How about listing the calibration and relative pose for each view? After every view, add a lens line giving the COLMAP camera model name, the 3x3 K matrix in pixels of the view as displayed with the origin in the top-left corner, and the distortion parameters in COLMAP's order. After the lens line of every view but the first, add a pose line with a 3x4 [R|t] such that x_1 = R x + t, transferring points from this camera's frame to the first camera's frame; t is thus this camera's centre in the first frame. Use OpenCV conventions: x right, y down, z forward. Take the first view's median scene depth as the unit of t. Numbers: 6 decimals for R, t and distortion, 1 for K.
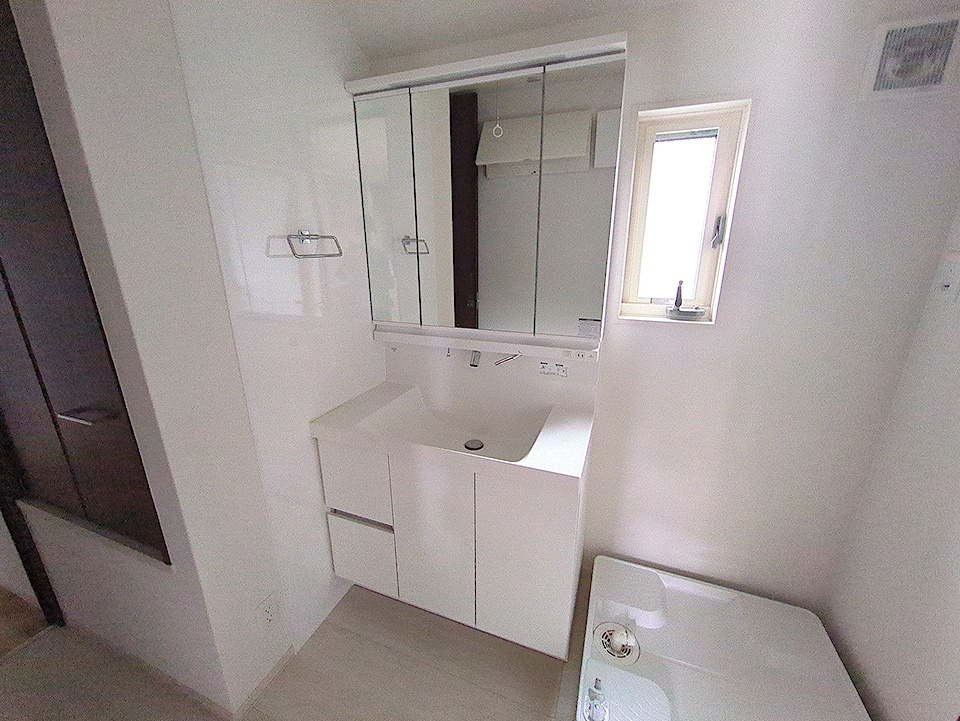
lens RADIAL K [[379.2, 0, 480.8], [0, 379.2, 361.1], [0, 0, 1]] dist [0.000516, 0.000610]
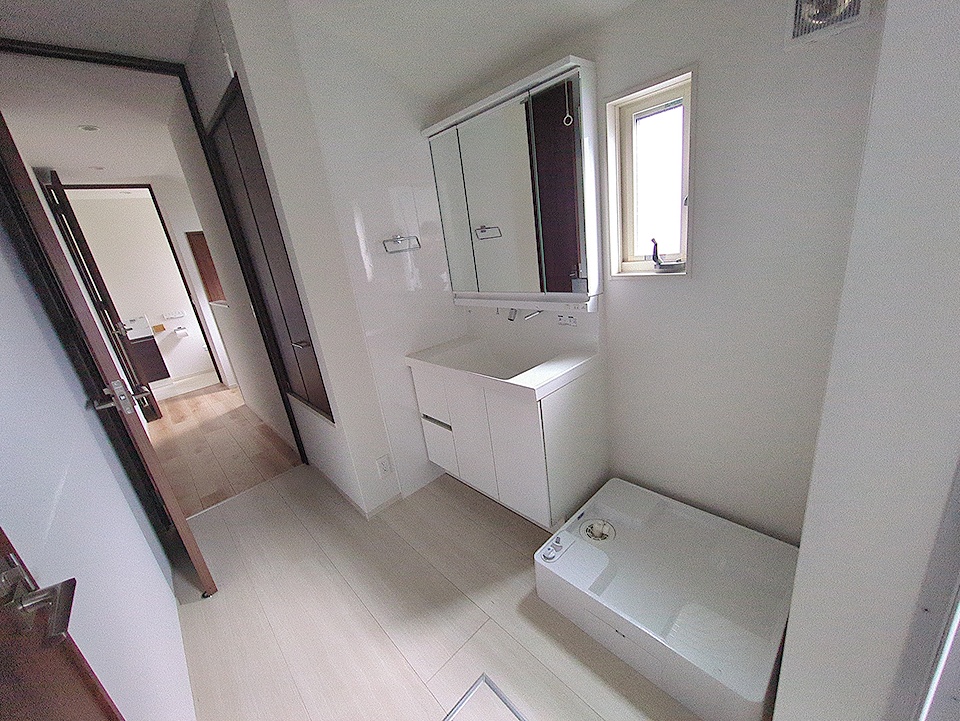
lens RADIAL K [[379.2, 0, 481.2], [0, 379.2, 359.7], [0, 0, 1]] dist [0.000516, 0.000610]
pose [[0.890445, 0.024114, -0.454451, 0.553443], [-0.000134, 0.998609, 0.052726, 0.091246], [0.455090, -0.046888, 0.889210, -0.275559]]
